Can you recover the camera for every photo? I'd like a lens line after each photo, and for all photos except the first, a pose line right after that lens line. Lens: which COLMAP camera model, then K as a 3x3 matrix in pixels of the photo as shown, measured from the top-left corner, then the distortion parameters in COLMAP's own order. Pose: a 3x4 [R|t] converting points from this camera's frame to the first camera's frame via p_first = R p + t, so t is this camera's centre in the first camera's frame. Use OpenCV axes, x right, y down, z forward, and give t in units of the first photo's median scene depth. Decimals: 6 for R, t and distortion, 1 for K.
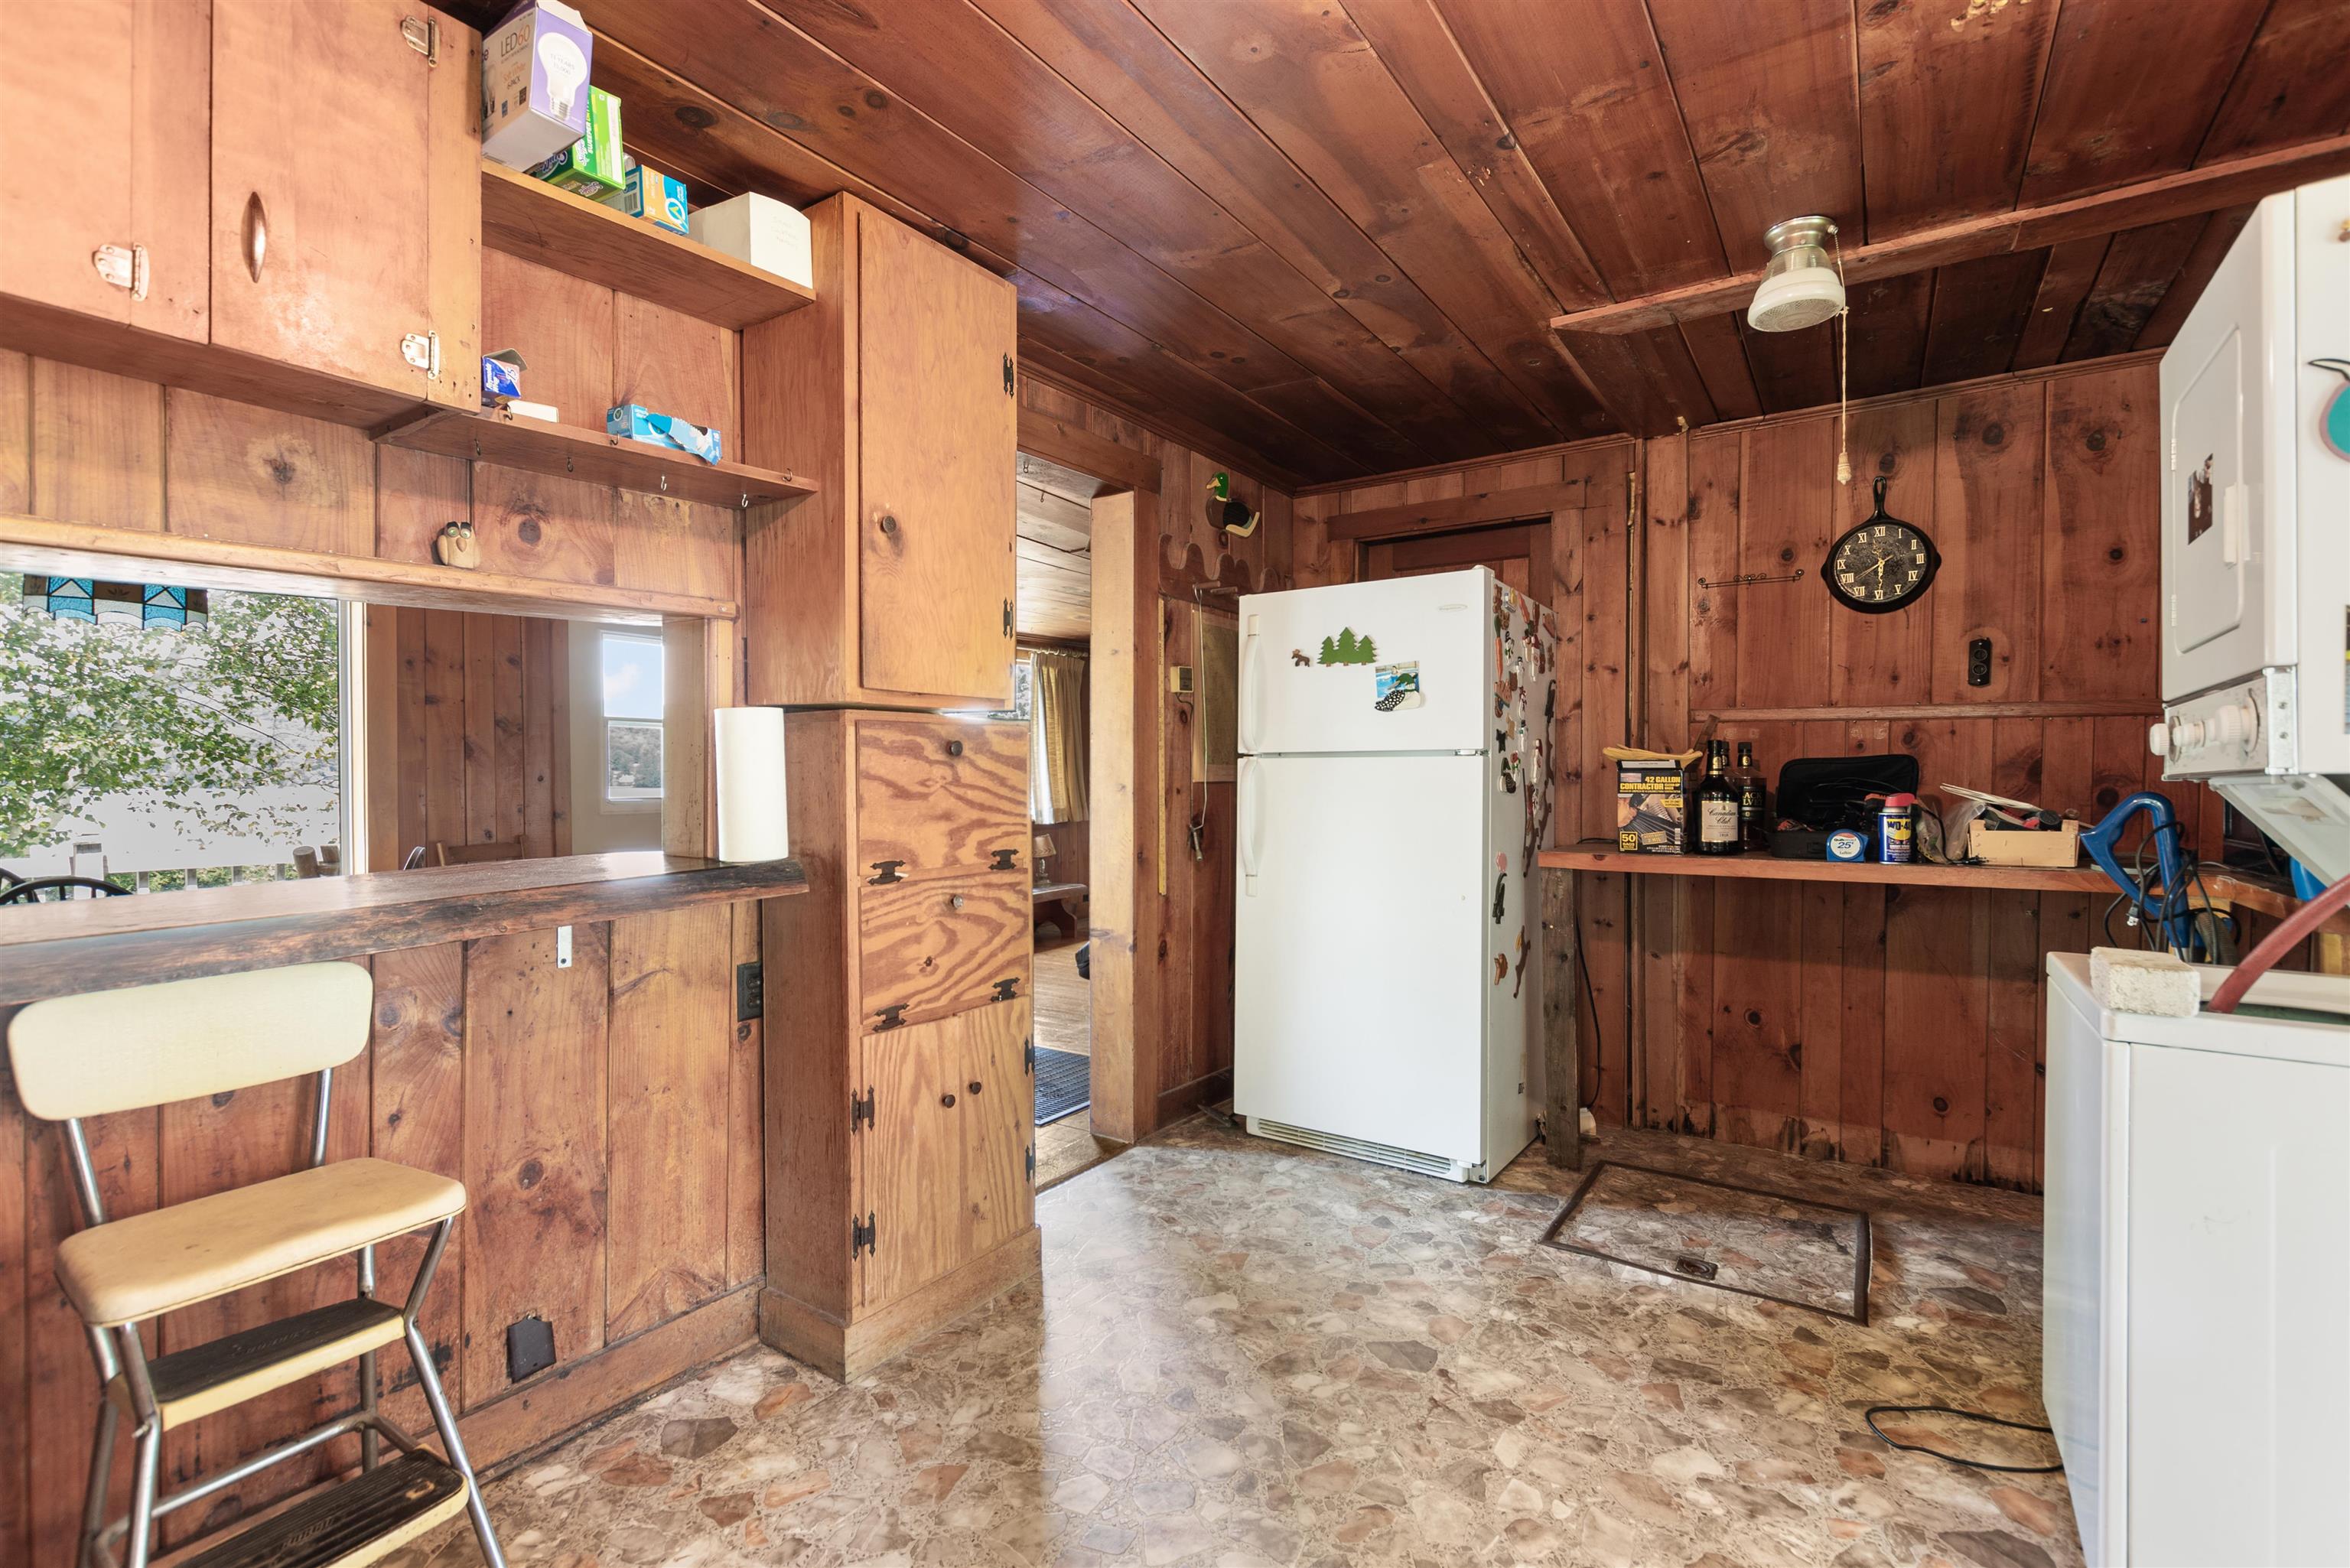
lens RADIAL K [[1048.1, 0, 1167.2], [0, 1048.1, 774.3], [0, 0, 1]] dist [0.006525, -0.001268]
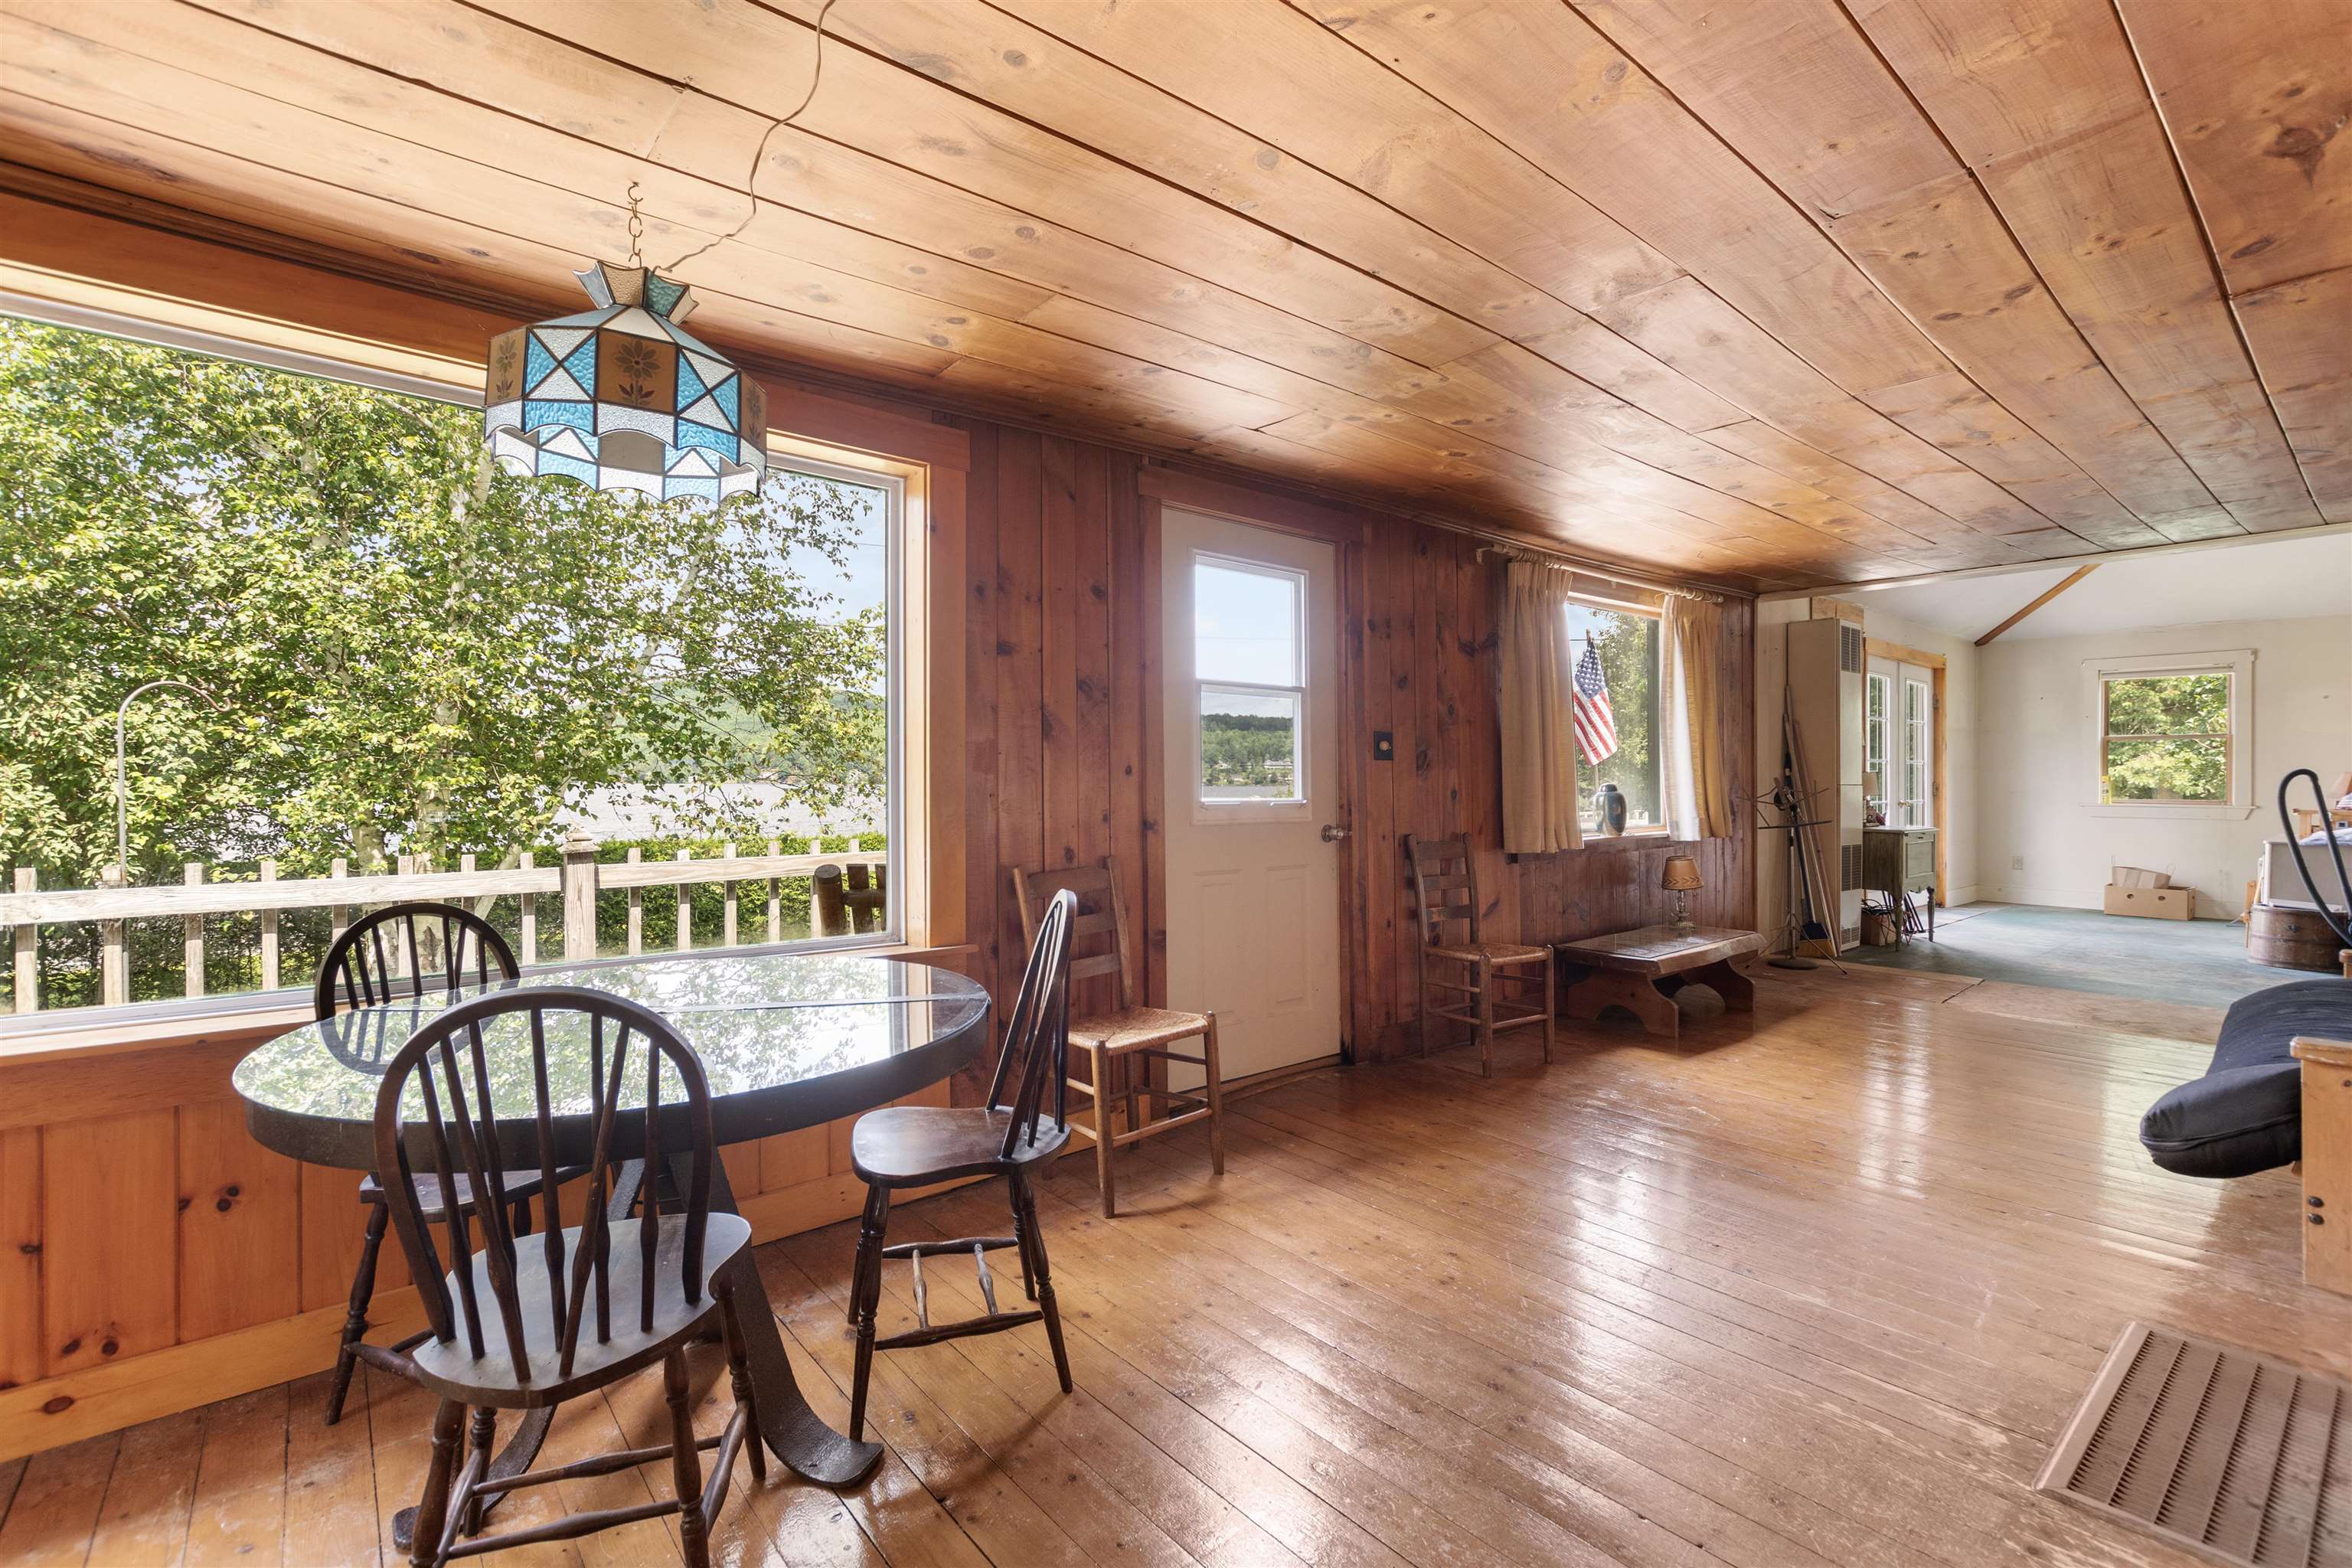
lens RADIAL K [[1049.1, 0, 1181.4], [0, 1049.1, 783.6], [0, 0, 1]] dist [0.006525, -0.001268]
pose [[0.961463, 0.006206, -0.274863, -0.769176], [-0.003979, 0.999955, 0.008659, 0.013909], [0.274904, -0.007232, 0.961444, 0.745408]]
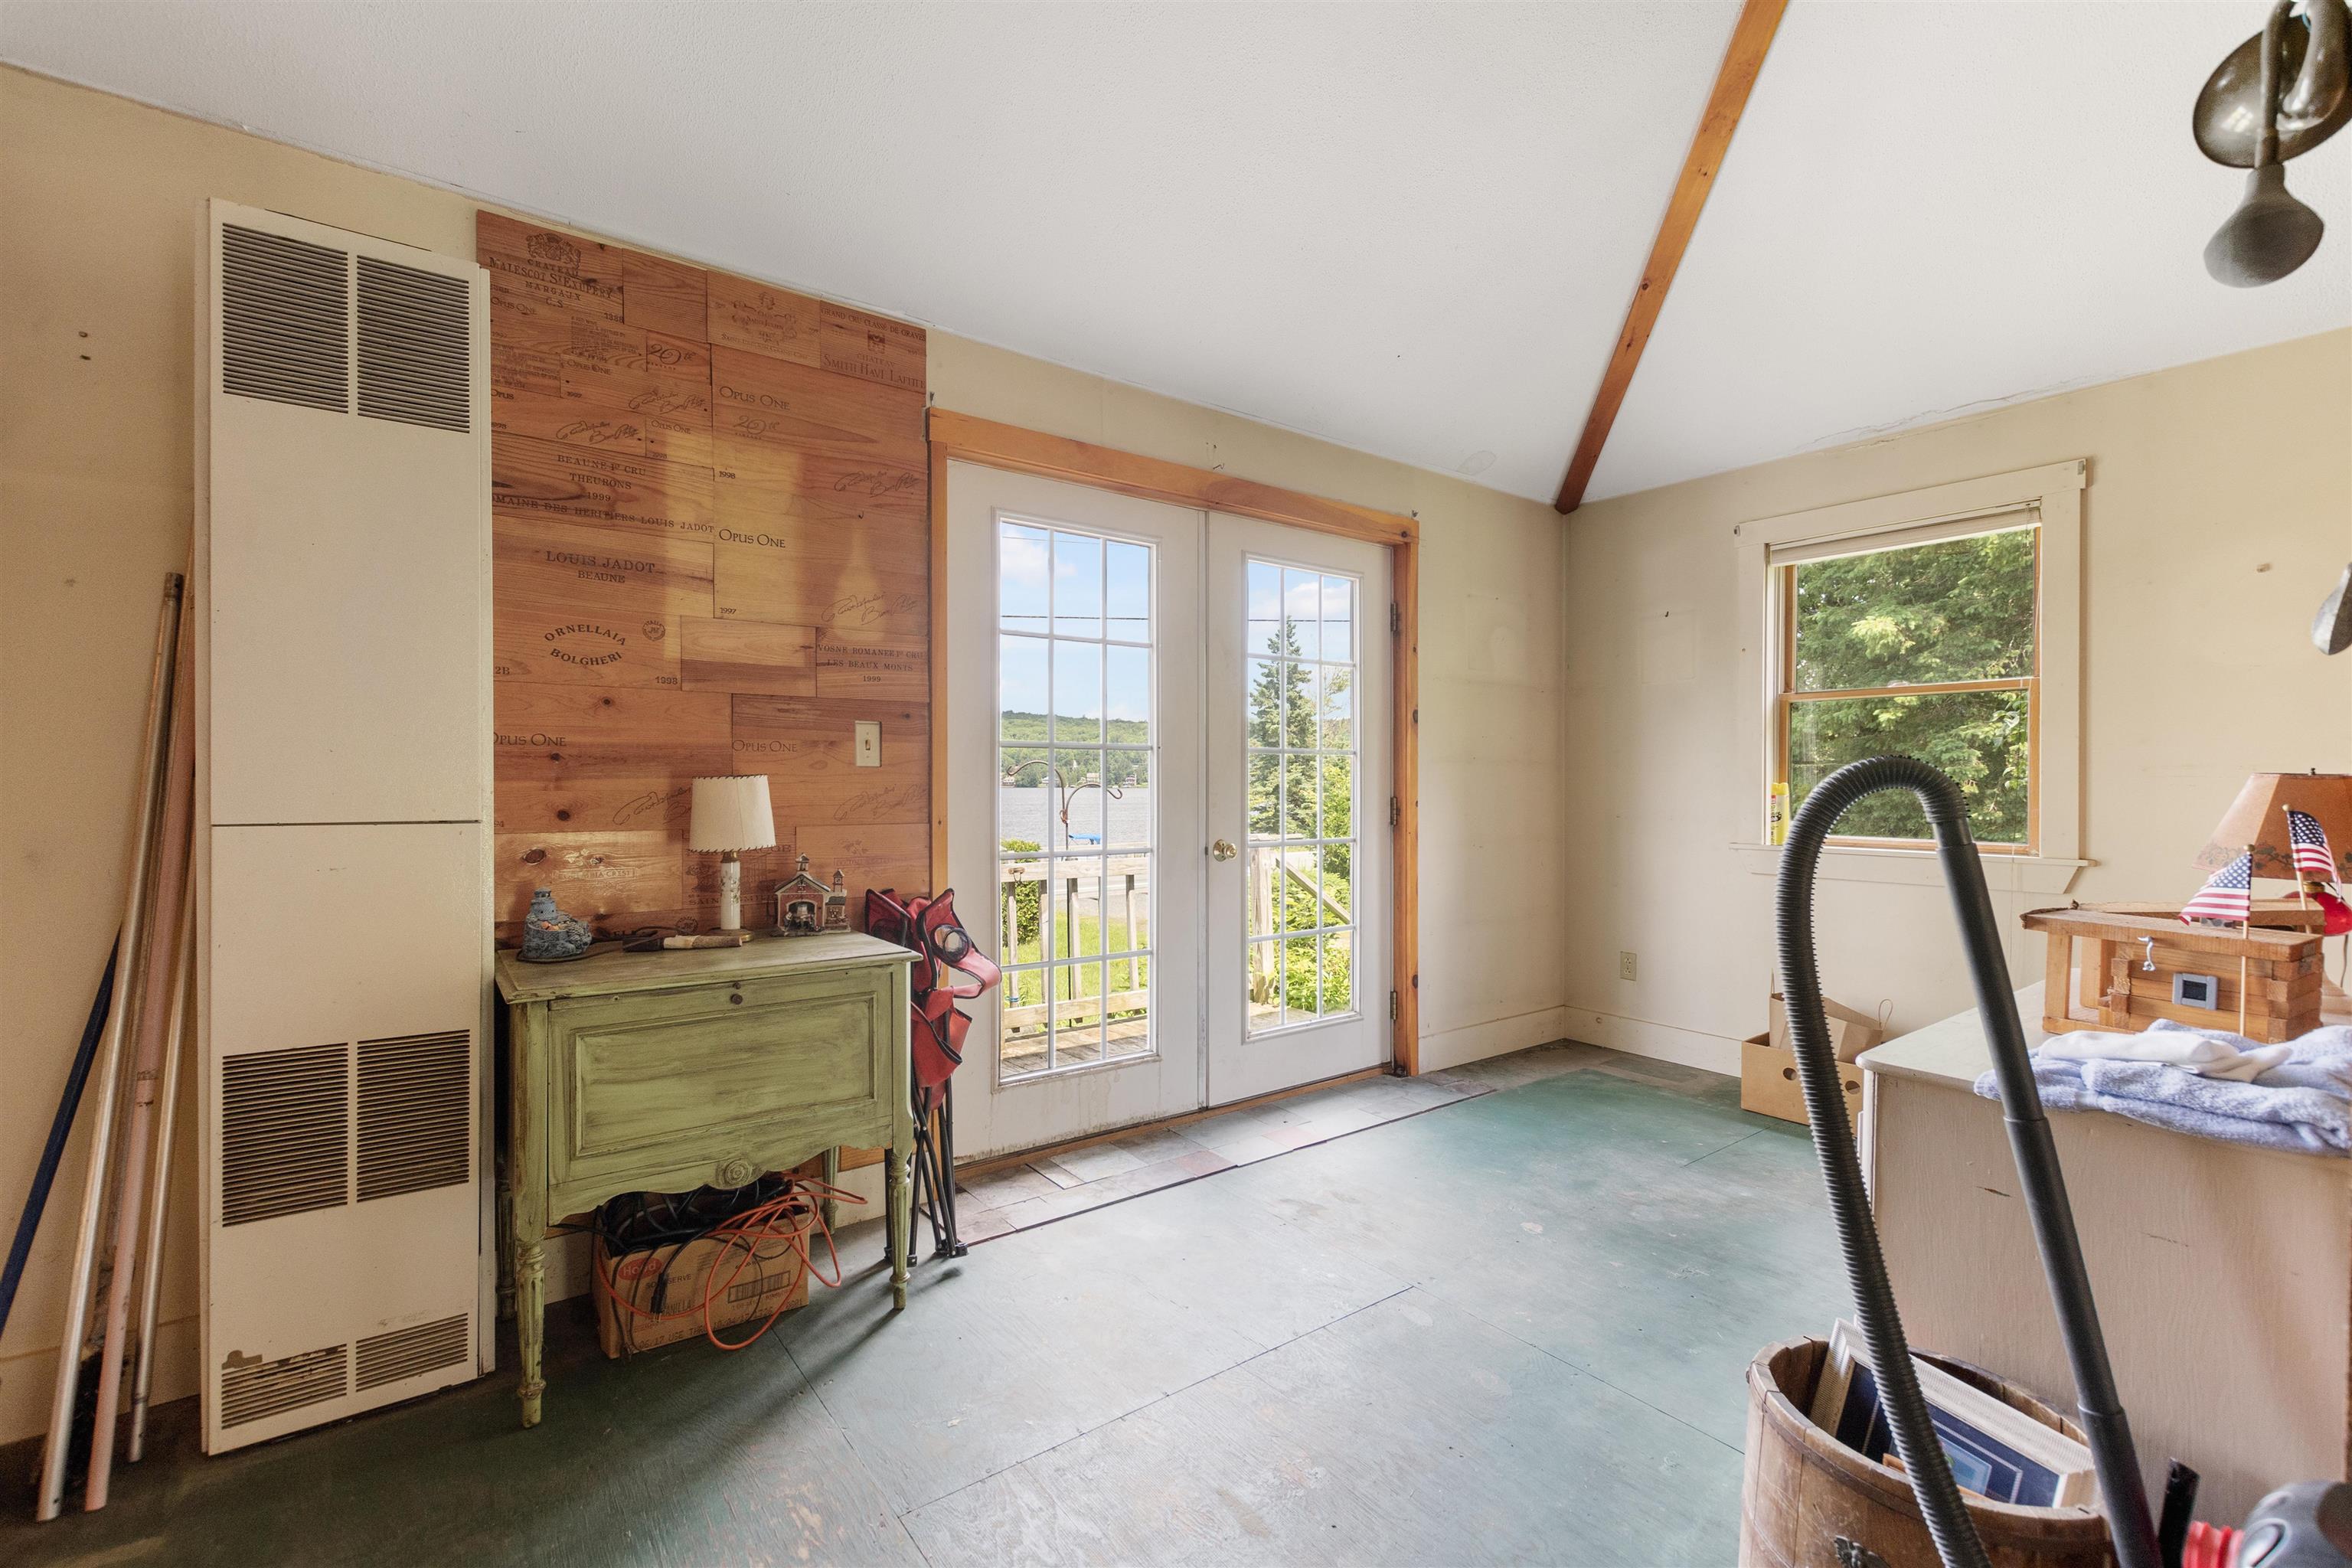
lens RADIAL K [[1049.1, 0, 1168.4], [0, 1049.1, 784.9], [0, 0, 1]] dist [0.006525, -0.001268]
pose [[0.941267, 0.001716, -0.337658, 1.221658], [0.000422, 0.999980, 0.006260, 0.002444], [0.337662, -0.006035, 0.941248, 3.672258]]
